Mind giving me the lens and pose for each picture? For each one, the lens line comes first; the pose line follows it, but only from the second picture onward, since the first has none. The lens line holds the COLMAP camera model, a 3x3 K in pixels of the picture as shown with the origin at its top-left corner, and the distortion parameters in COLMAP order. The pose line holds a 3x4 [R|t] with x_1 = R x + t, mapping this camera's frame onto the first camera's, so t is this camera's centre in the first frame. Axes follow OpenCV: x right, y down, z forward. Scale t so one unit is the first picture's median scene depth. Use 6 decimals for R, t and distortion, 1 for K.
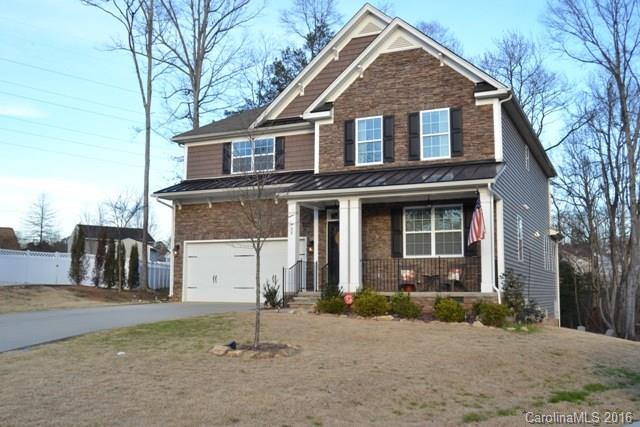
lens RADIAL K [[637.5, 0, 320.0], [0, 637.5, 213.5], [0, 0, 1]] dist [-0.048080, 0.000354]
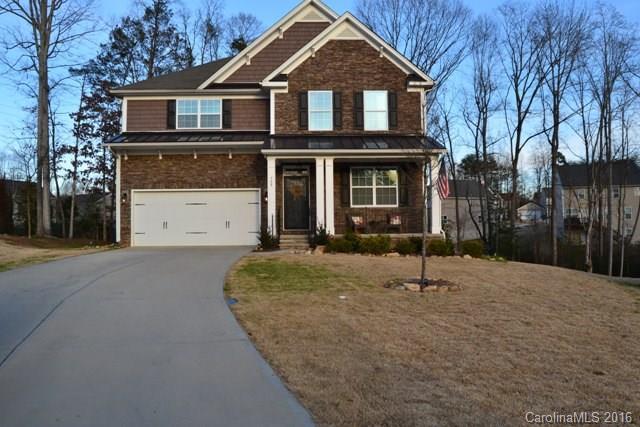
lens RADIAL K [[506.3, 0, 320.0], [0, 506.3, 213.5], [0, 0, 1]] dist [-0.083392, 0.006418]
pose [[0.889780, 0.000516, 0.456388, -0.356782], [-0.039231, 0.996384, 0.075359, 0.008706], [-0.454699, -0.084957, 0.886584, 0.130368]]
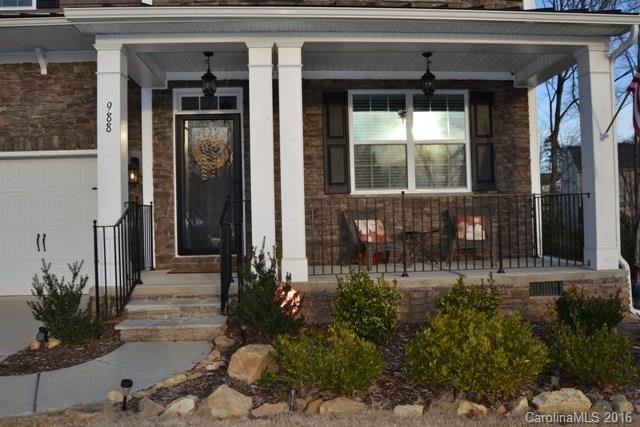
lens RADIAL K [[506.3, 0, 320.0], [0, 506.3, 213.5], [0, 0, 1]] dist [-0.083392, 0.006418]
pose [[0.871449, -0.018082, 0.490152, -0.073894], [-0.031476, 0.995199, 0.092675, 0.046075], [-0.489475, -0.096189, 0.866696, 0.635049]]
